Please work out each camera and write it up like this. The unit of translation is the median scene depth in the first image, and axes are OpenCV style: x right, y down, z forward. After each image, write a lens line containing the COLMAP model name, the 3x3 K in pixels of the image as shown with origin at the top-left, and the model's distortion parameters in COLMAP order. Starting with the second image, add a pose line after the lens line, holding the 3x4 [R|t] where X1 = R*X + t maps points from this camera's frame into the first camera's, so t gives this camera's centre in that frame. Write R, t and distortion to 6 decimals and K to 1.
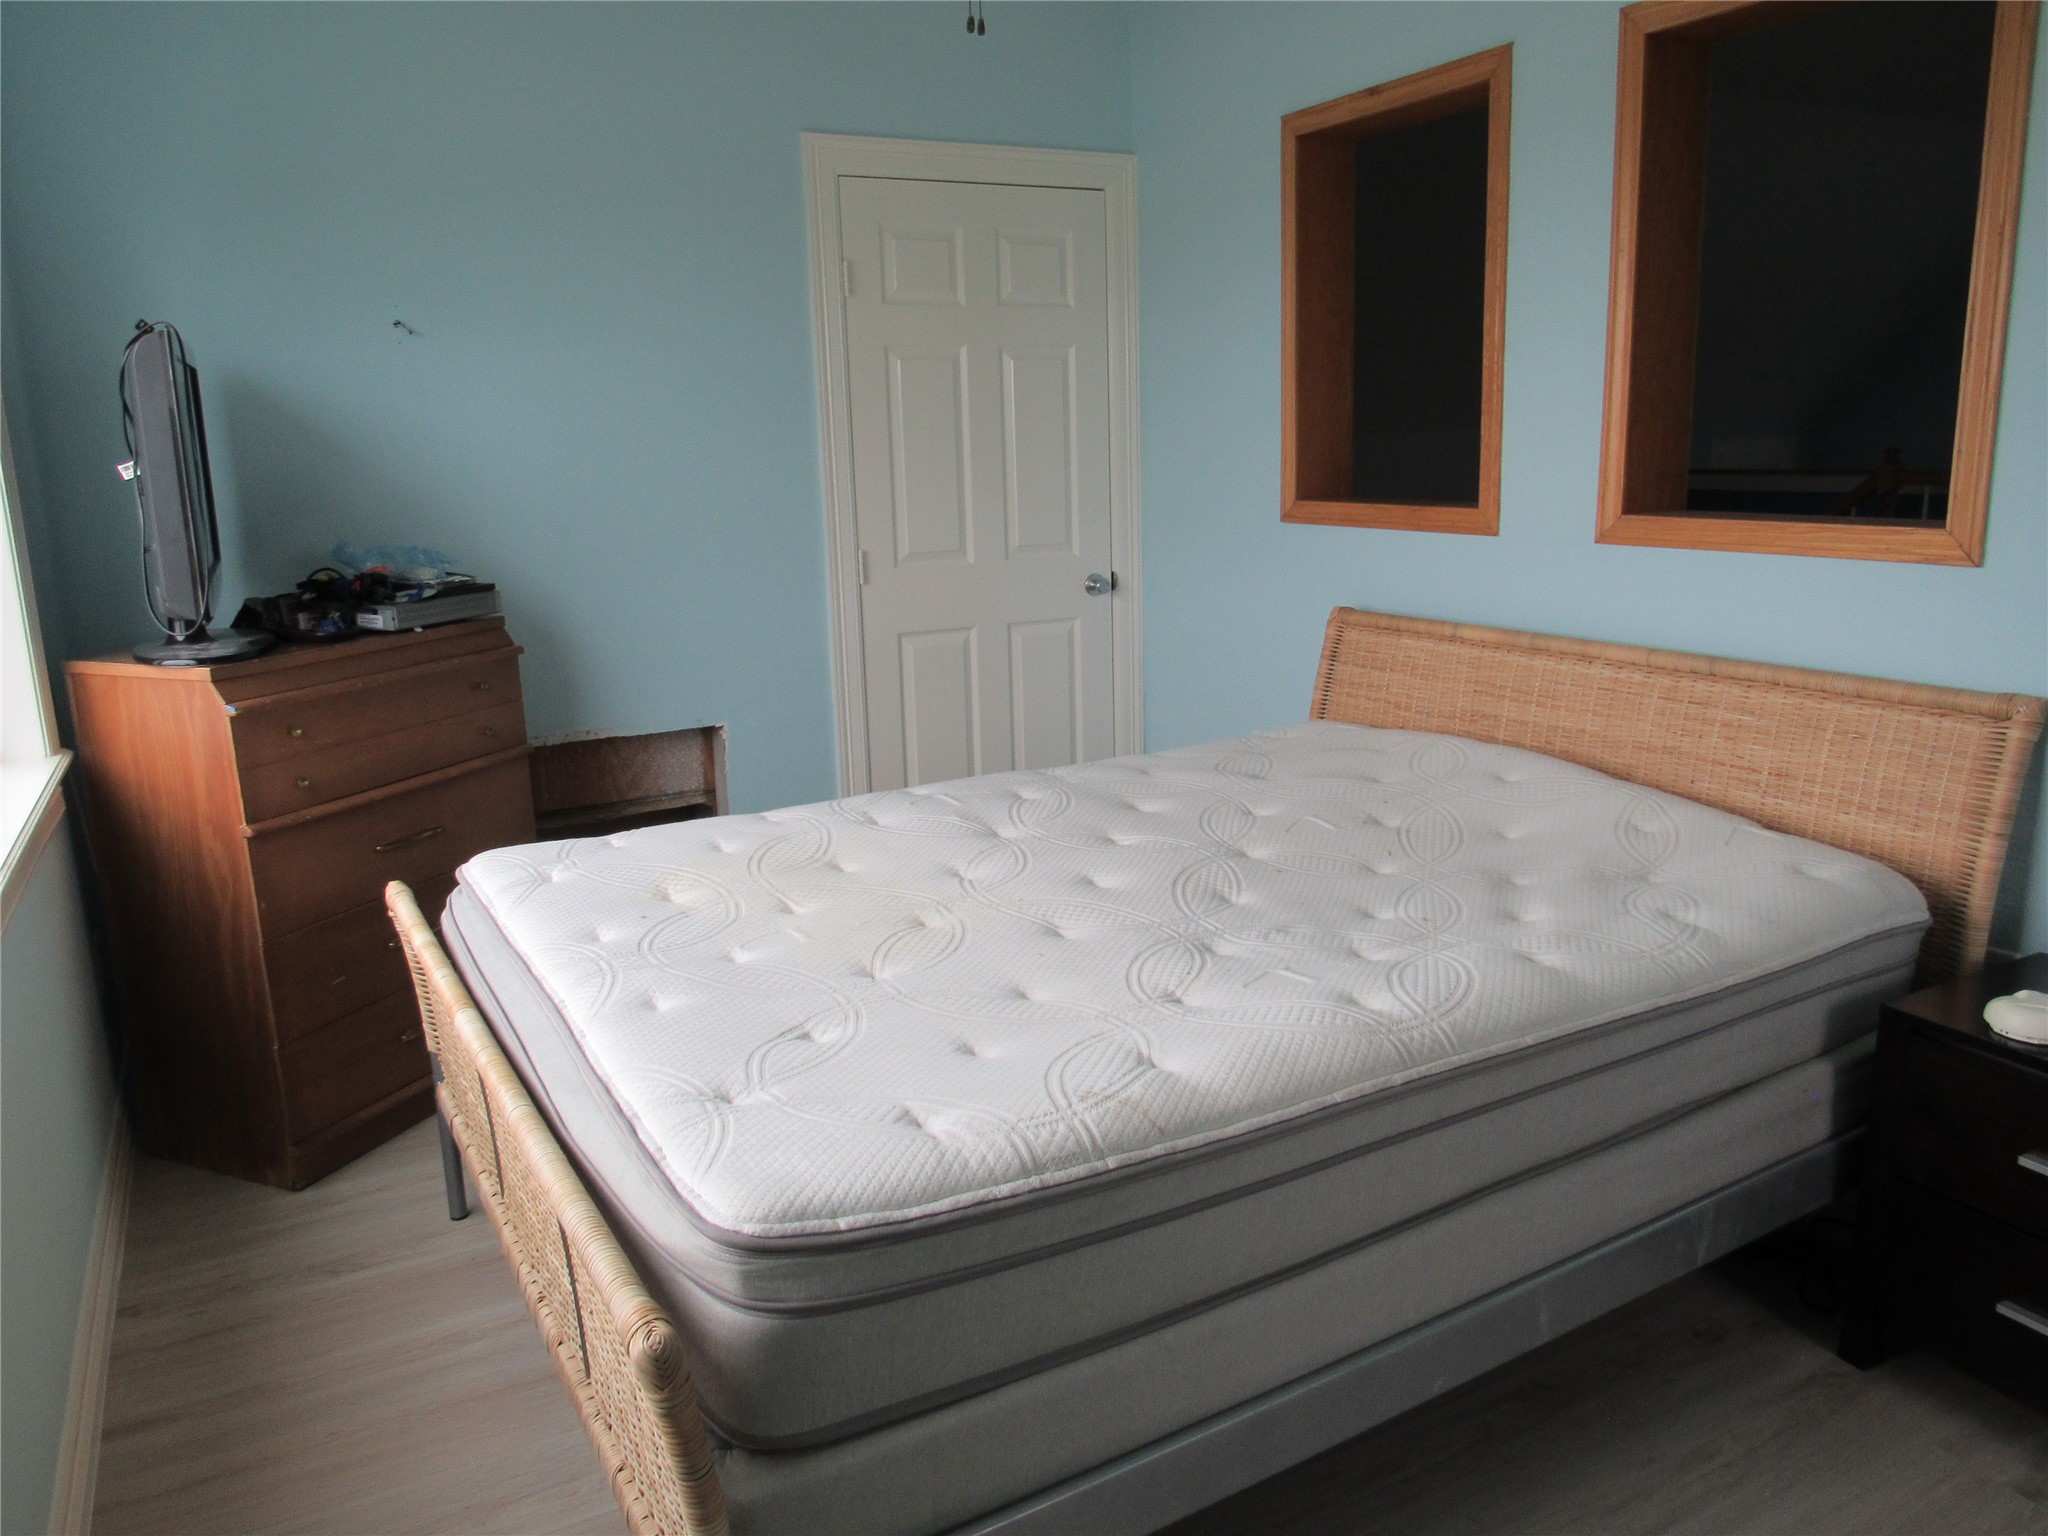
lens RADIAL K [[1461.5, 0, 1015.2], [0, 1461.5, 759.2], [0, 0, 1]] dist [-0.014584, 0.003340]
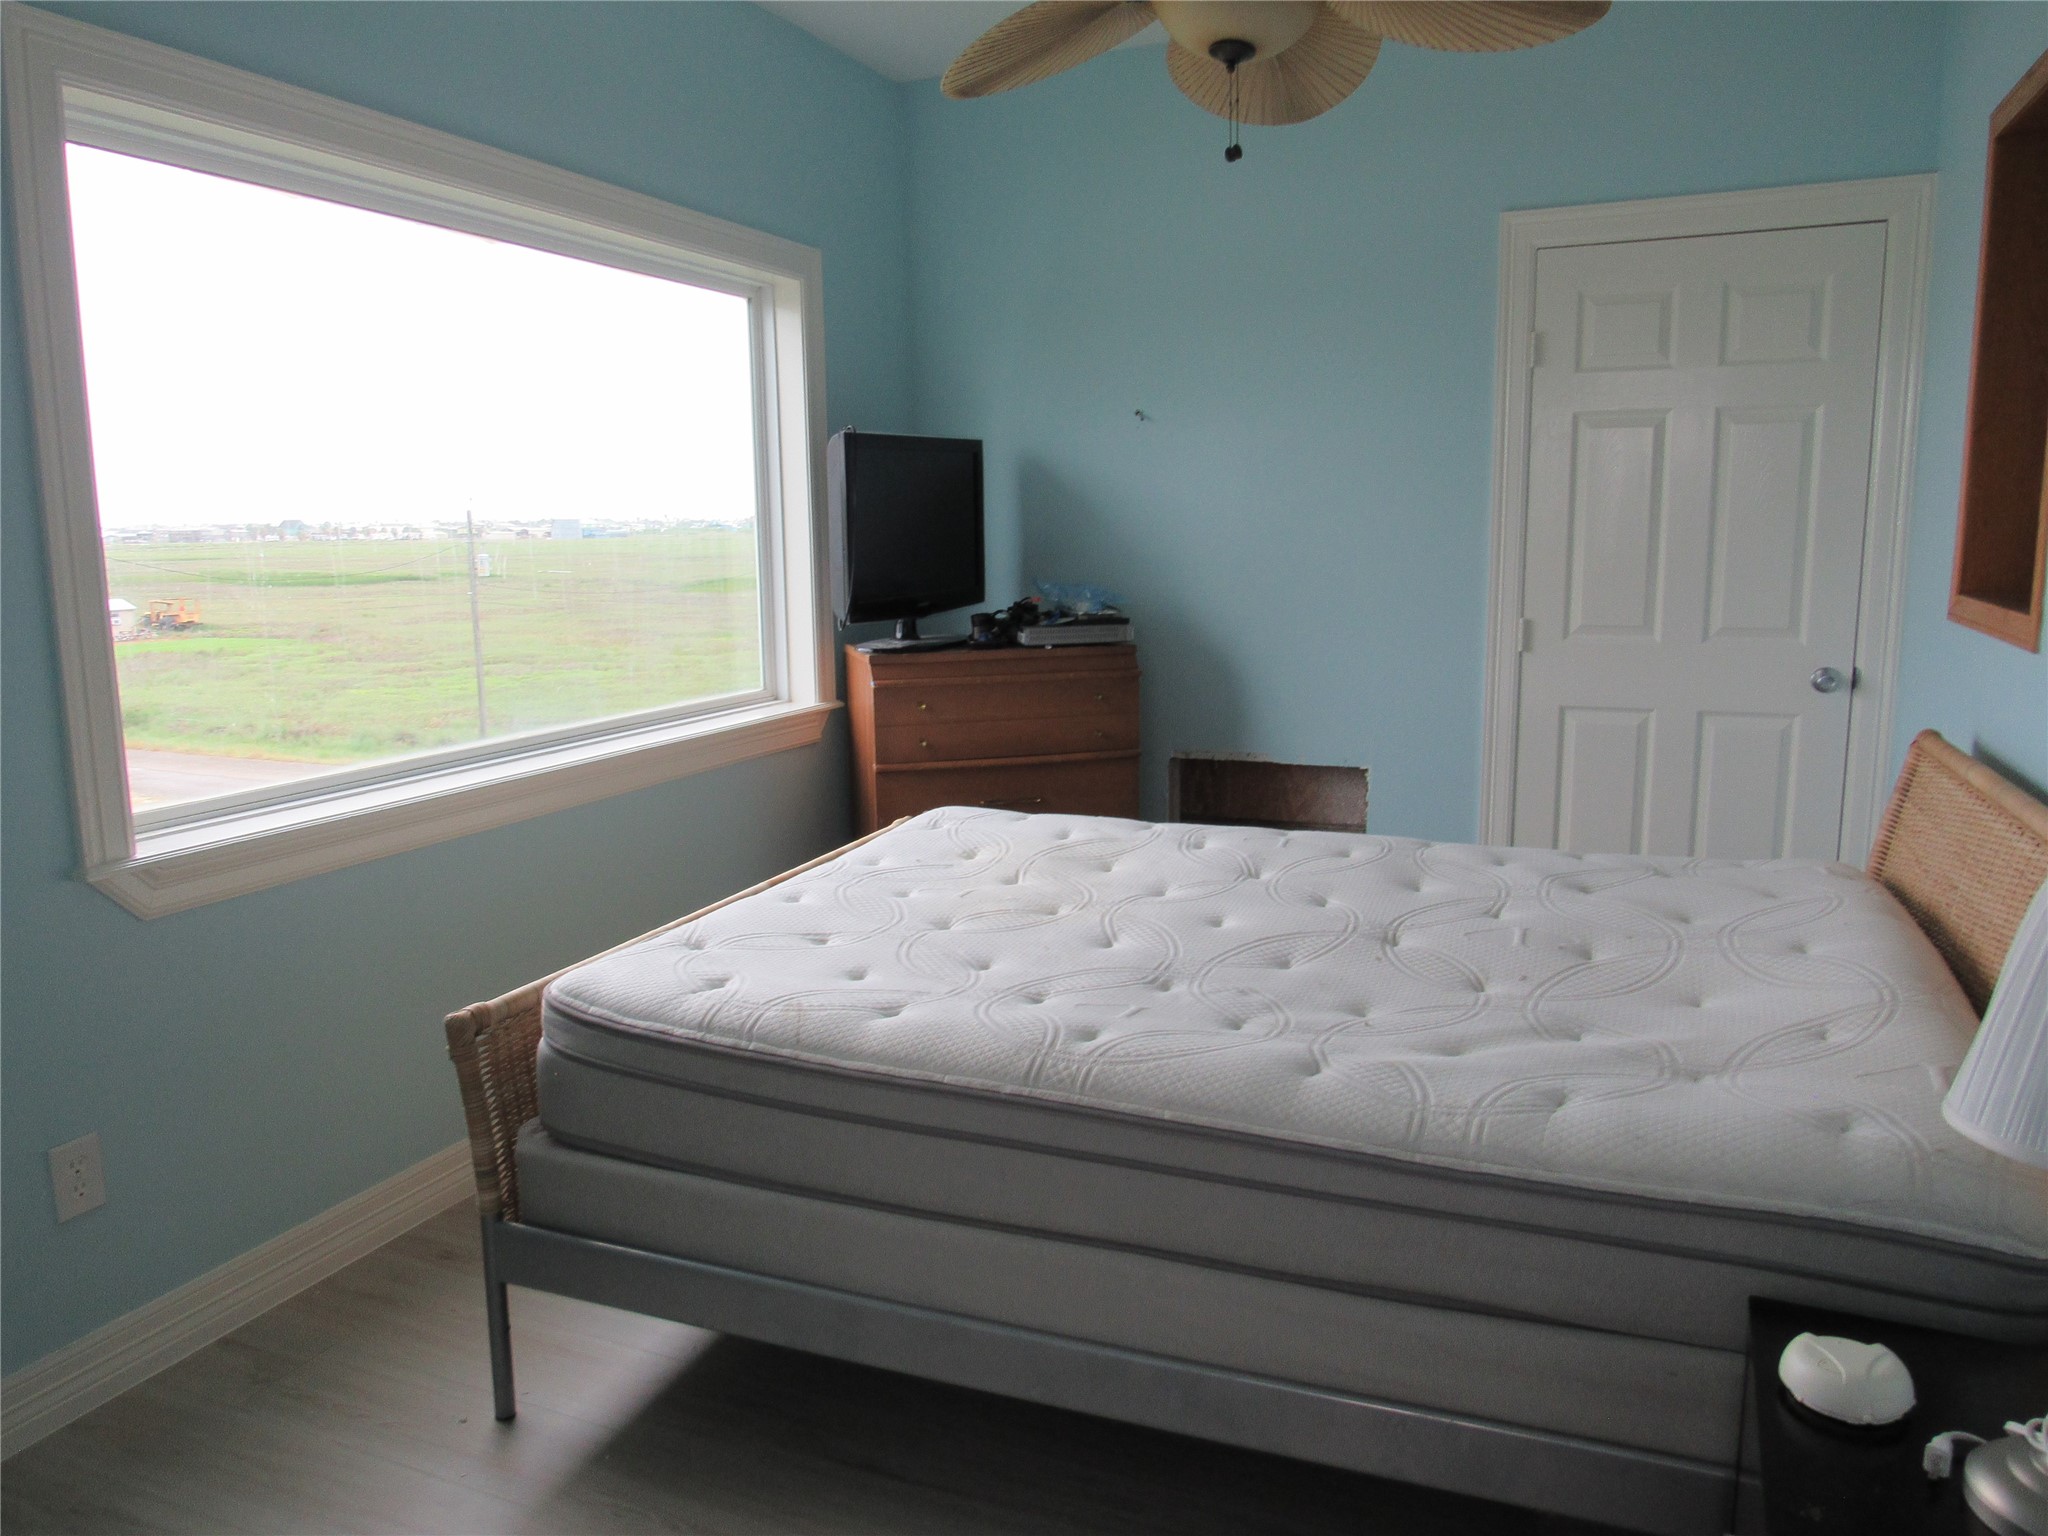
lens RADIAL K [[1461.5, 0, 1011.7], [0, 1461.5, 762.1], [0, 0, 1]] dist [-0.014584, 0.003340]
pose [[0.612771, 0.148825, -0.776120, 0.622464], [-0.173996, 0.983414, 0.051200, -0.048832], [0.770868, 0.103668, 0.628503, 0.152185]]
